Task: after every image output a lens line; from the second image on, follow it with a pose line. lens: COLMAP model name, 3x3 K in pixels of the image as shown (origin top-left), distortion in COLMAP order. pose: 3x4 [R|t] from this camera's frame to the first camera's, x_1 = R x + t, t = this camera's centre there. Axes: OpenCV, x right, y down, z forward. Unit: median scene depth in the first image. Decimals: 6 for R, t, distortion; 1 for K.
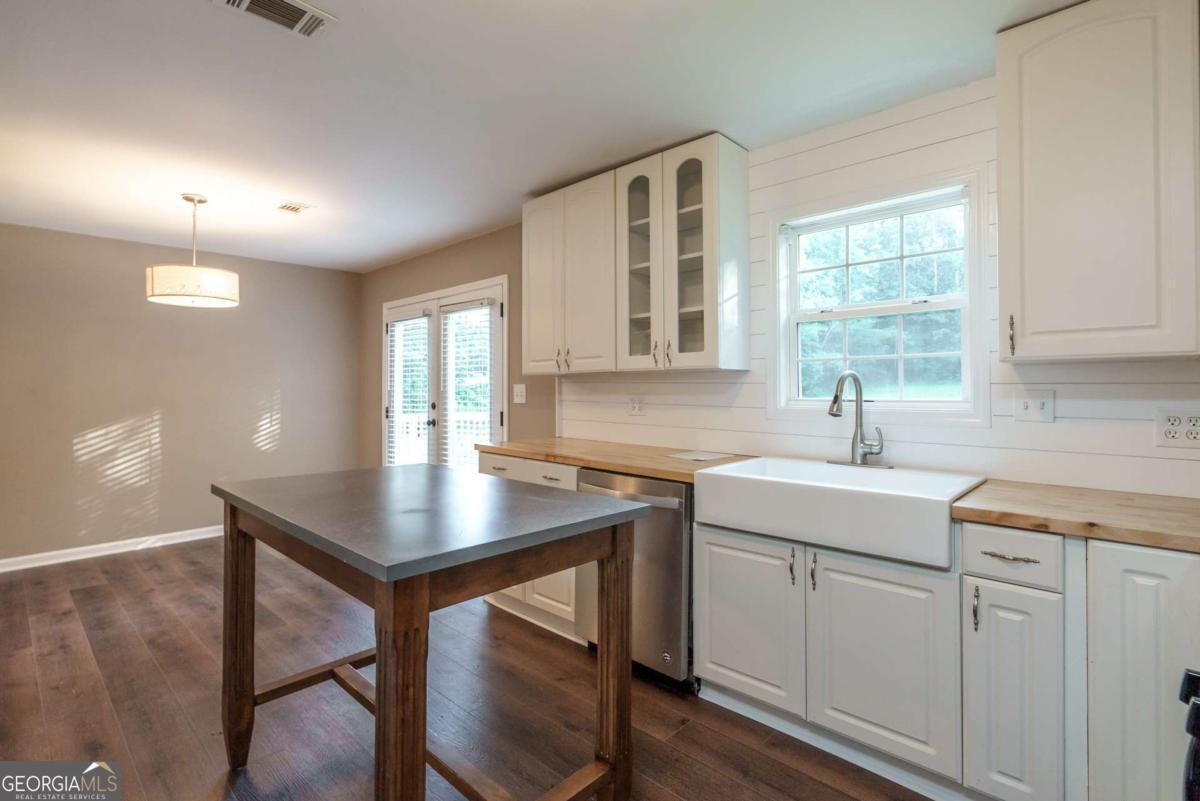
lens RADIAL K [[555.2, 0, 602.1], [0, 555.2, 388.4], [0, 0, 1]] dist [-0.007939, 0.003001]
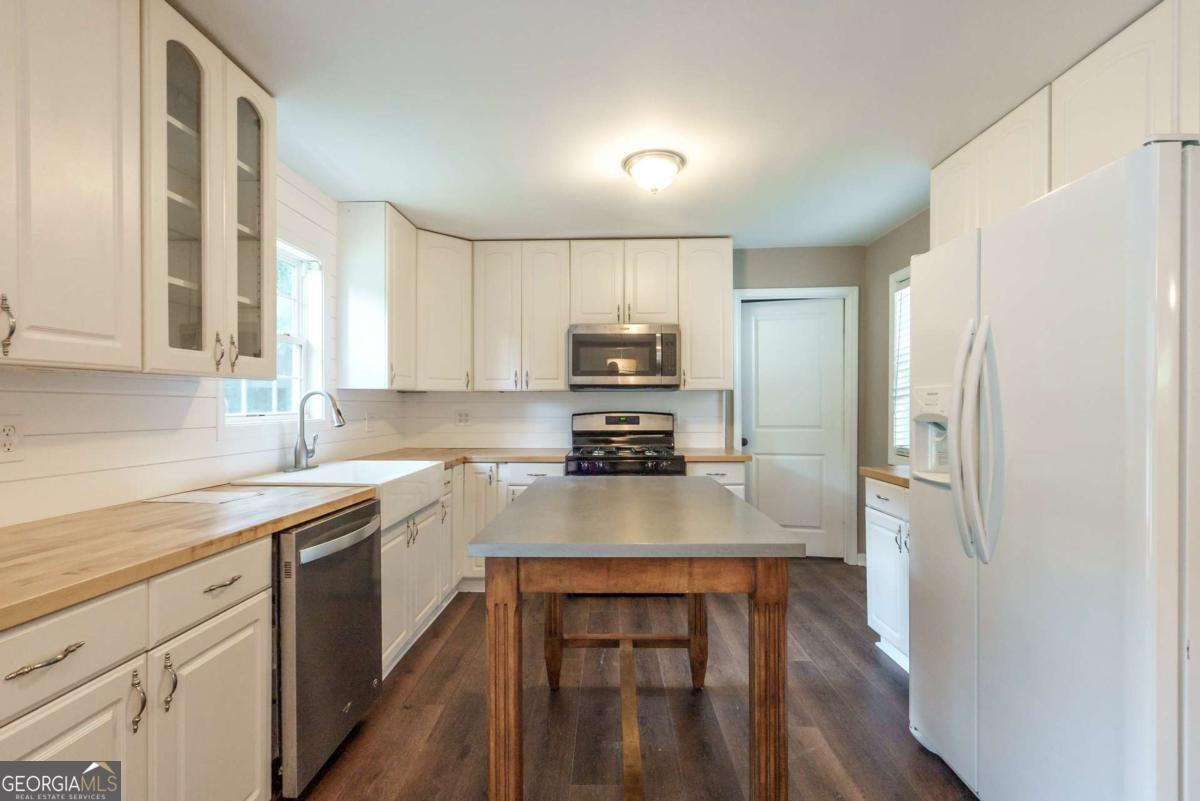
lens RADIAL K [[555.2, 0, 604.1], [0, 555.2, 406.9], [0, 0, 1]] dist [-0.007939, 0.003001]
pose [[-0.676511, -0.008514, 0.736384, -0.661186], [-0.006733, 0.999963, 0.005376, -0.003312], [-0.736402, -0.001322, -0.676543, 1.044814]]
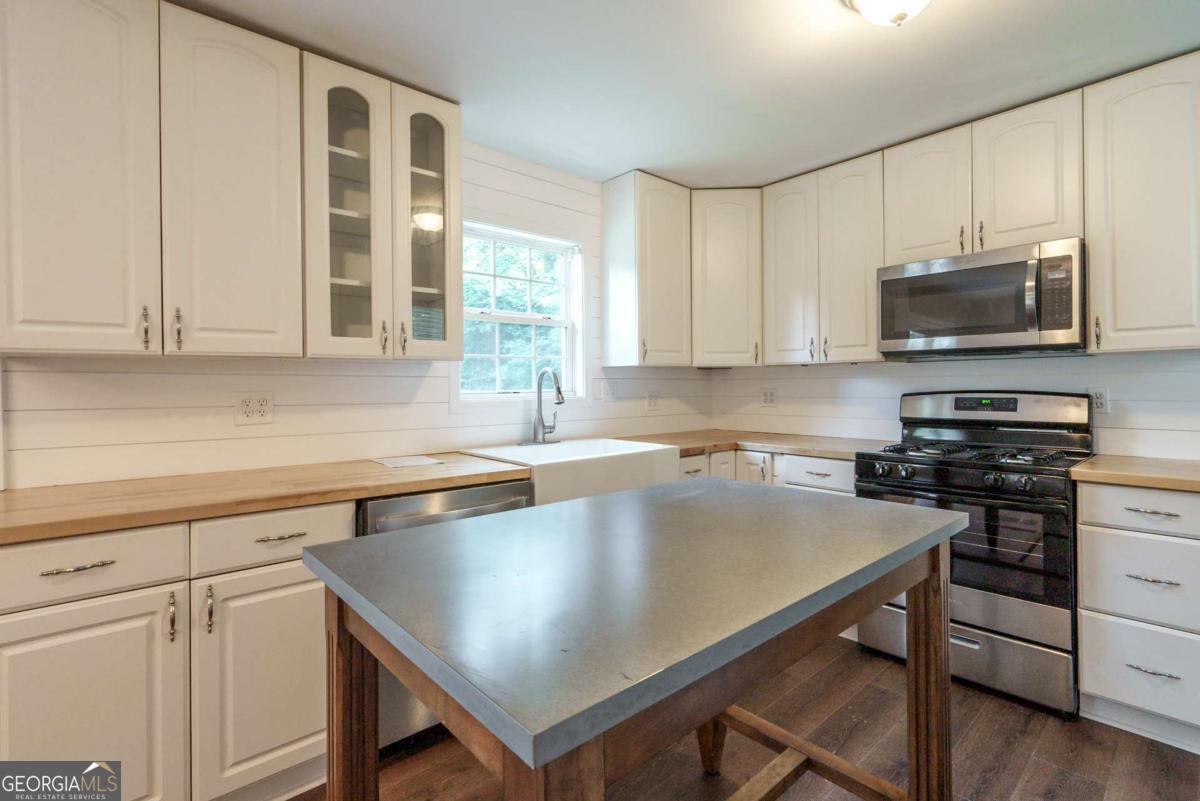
lens RADIAL K [[555.2, 0, 603.8], [0, 555.2, 386.0], [0, 0, 1]] dist [-0.007939, 0.003001]
pose [[0.085123, -0.007549, 0.996342, -0.609209], [0.002840, 0.999969, 0.007334, 0.000048], [-0.996366, 0.002206, 0.085142, 0.591775]]
